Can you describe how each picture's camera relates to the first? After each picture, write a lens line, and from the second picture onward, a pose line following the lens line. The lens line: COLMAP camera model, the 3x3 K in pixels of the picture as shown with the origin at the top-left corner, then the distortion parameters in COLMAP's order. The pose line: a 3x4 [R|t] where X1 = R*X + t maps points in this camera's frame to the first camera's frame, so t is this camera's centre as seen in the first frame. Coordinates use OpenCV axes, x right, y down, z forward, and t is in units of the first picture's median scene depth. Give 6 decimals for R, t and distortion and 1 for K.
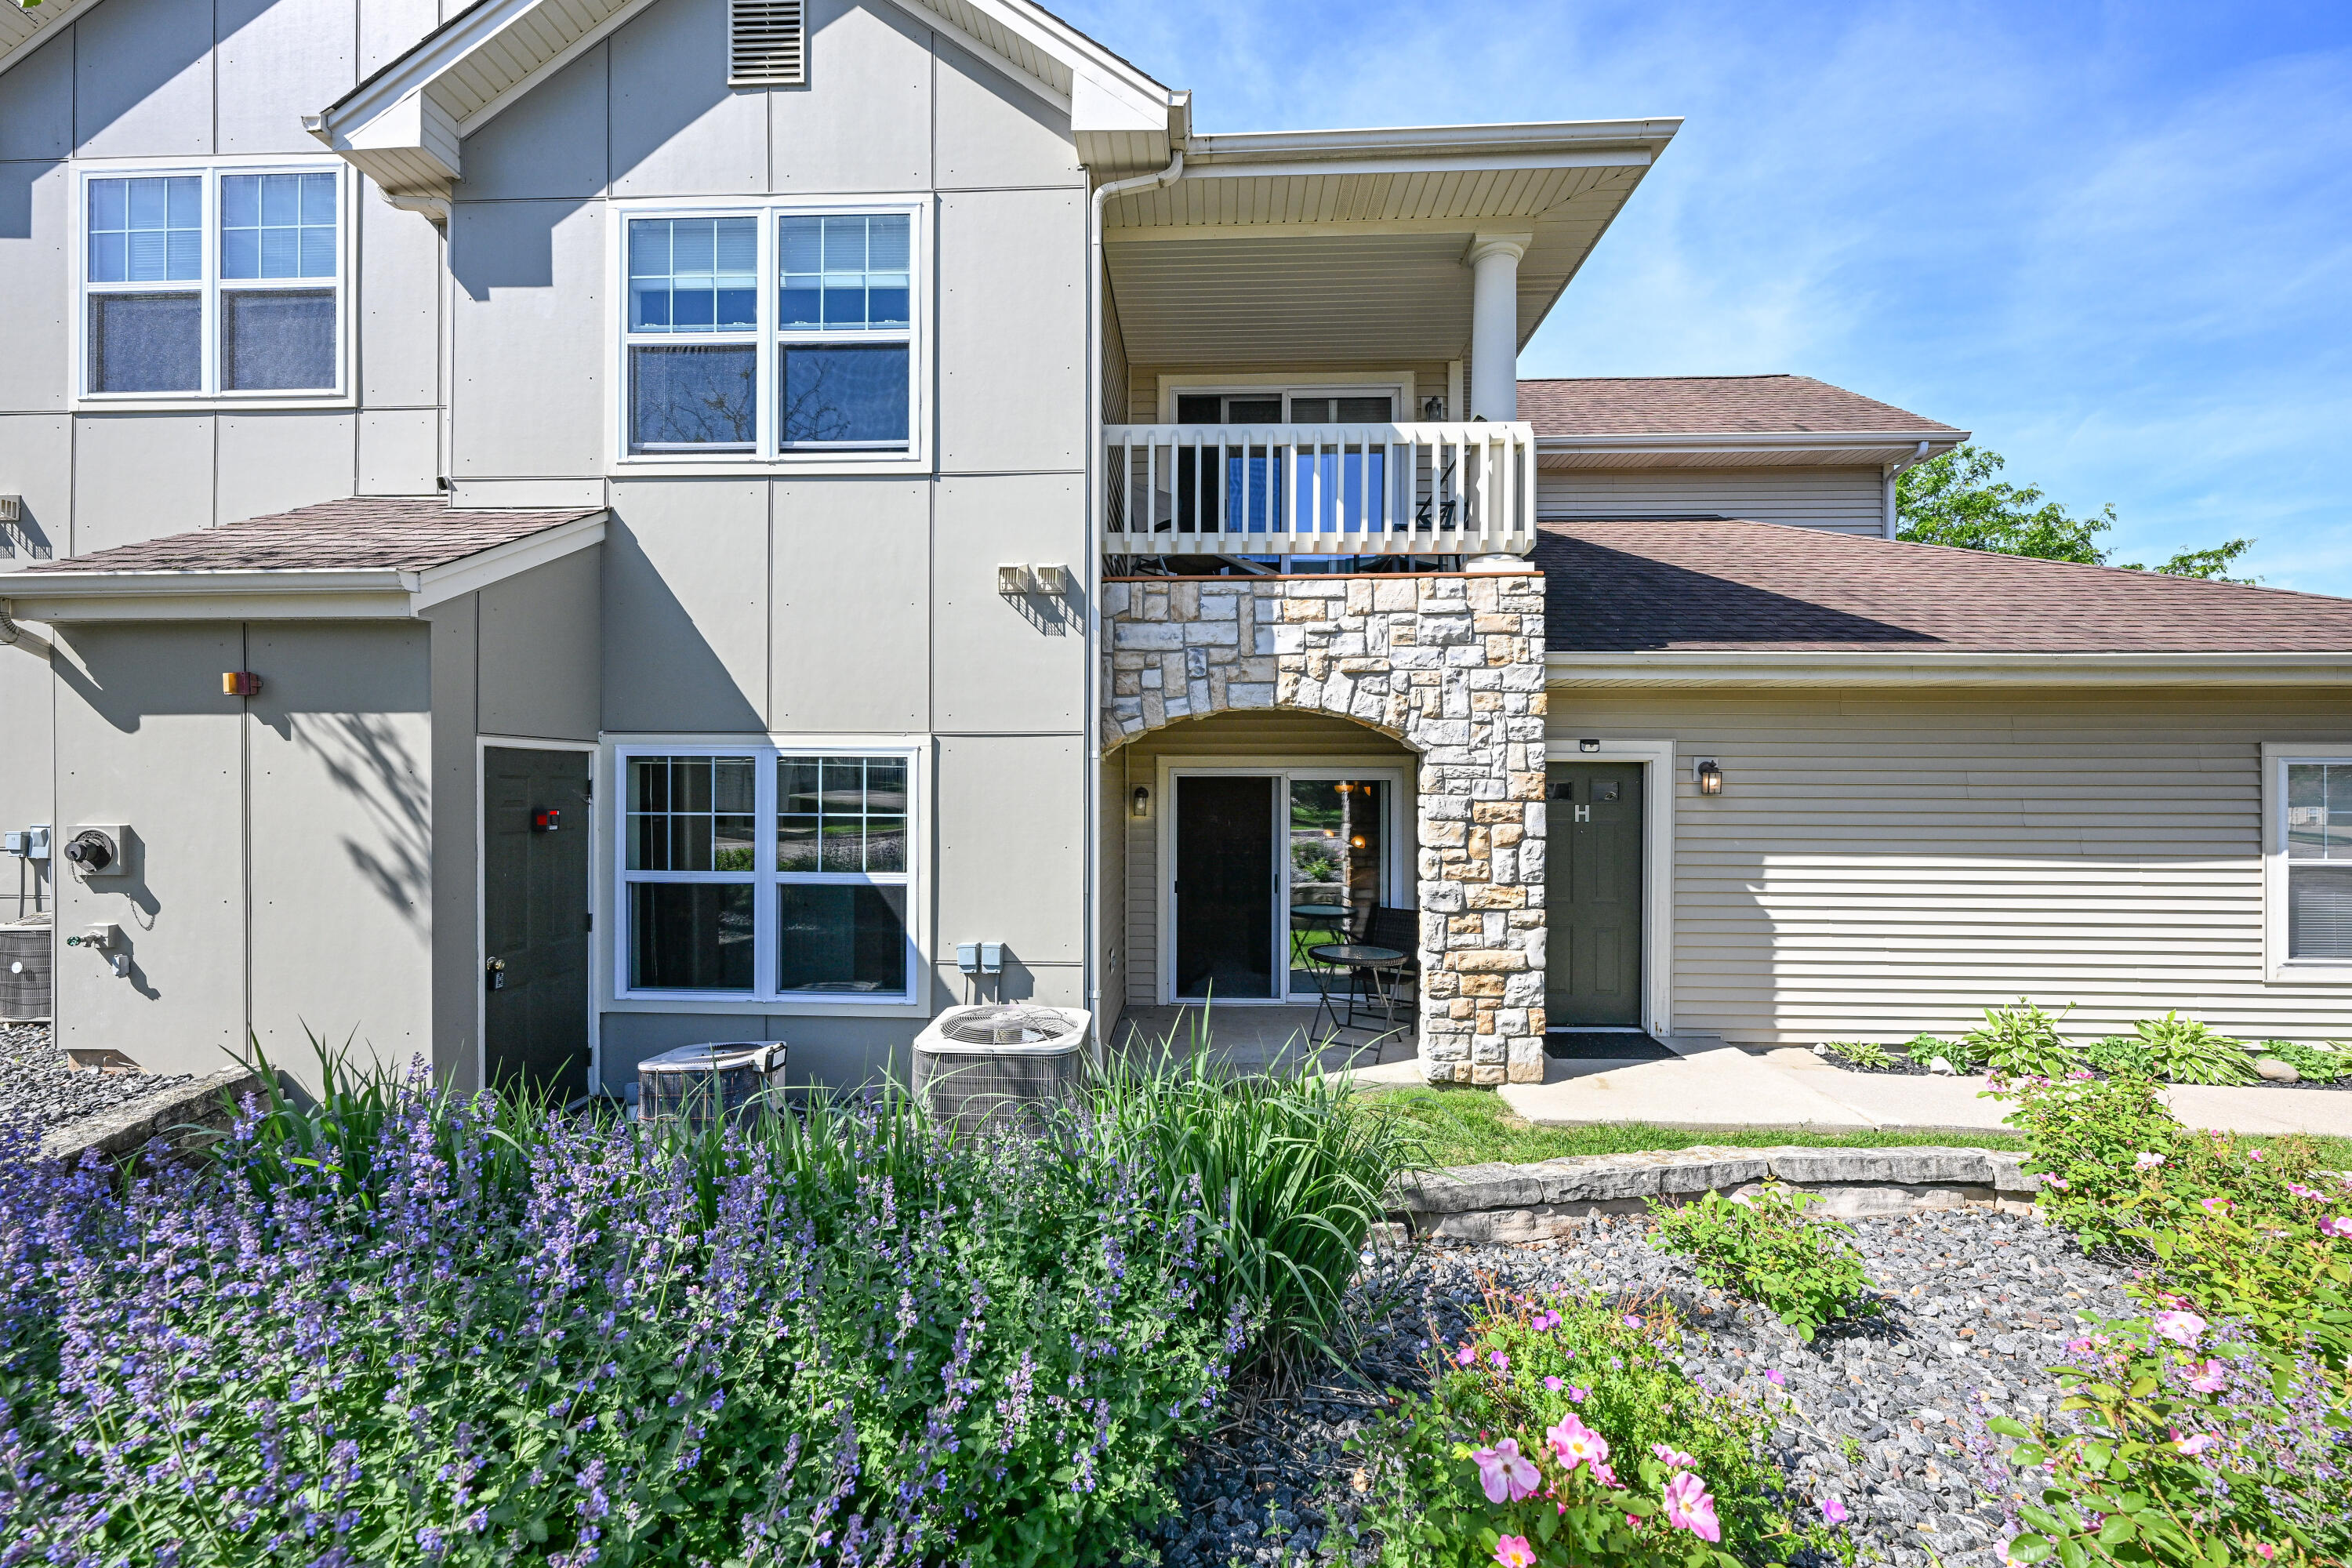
lens RADIAL K [[946.4, 0, 1181.8], [0, 946.4, 773.8], [0, 0, 1]] dist [0.001912, 0.000068]
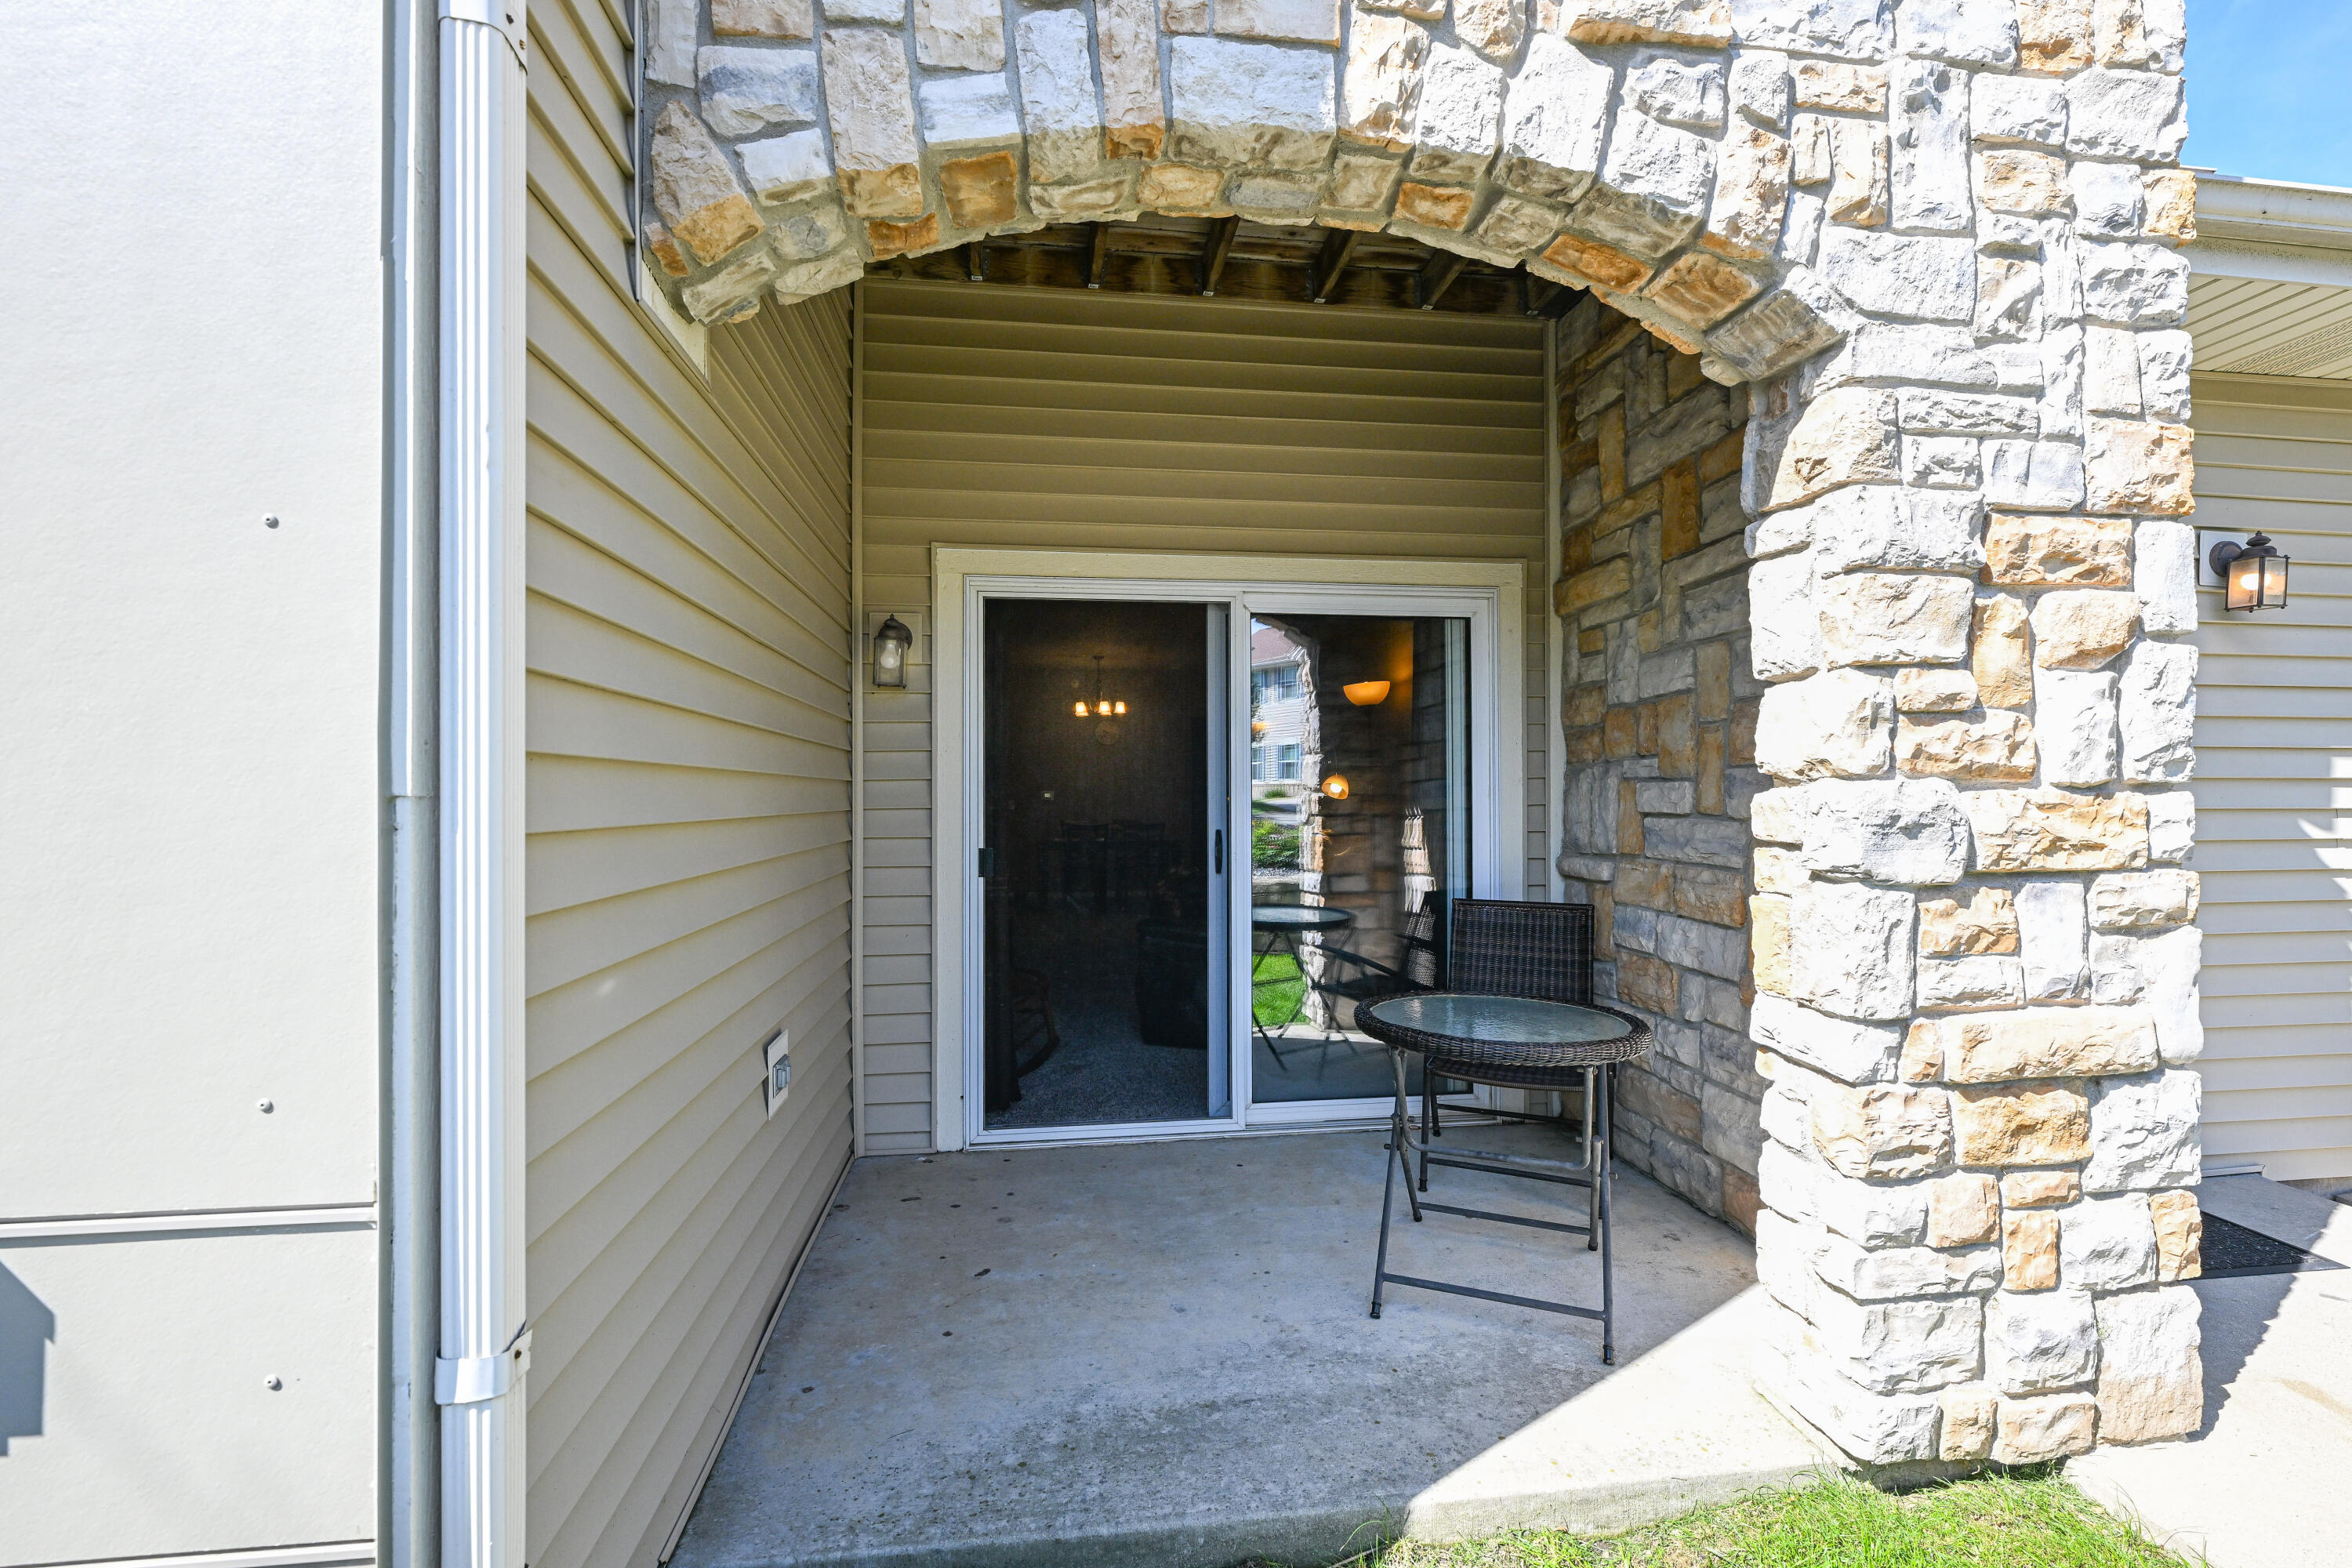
lens RADIAL K [[1027.0, 0, 1197.0], [0, 1027.0, 802.6], [0, 0, 1]] dist [-0.003190, -0.000156]
pose [[0.982448, -0.004316, 0.186485, 0.003454], [0.000775, 0.999818, 0.019054, 0.114280], [-0.186533, -0.018575, 0.982273, 0.729977]]
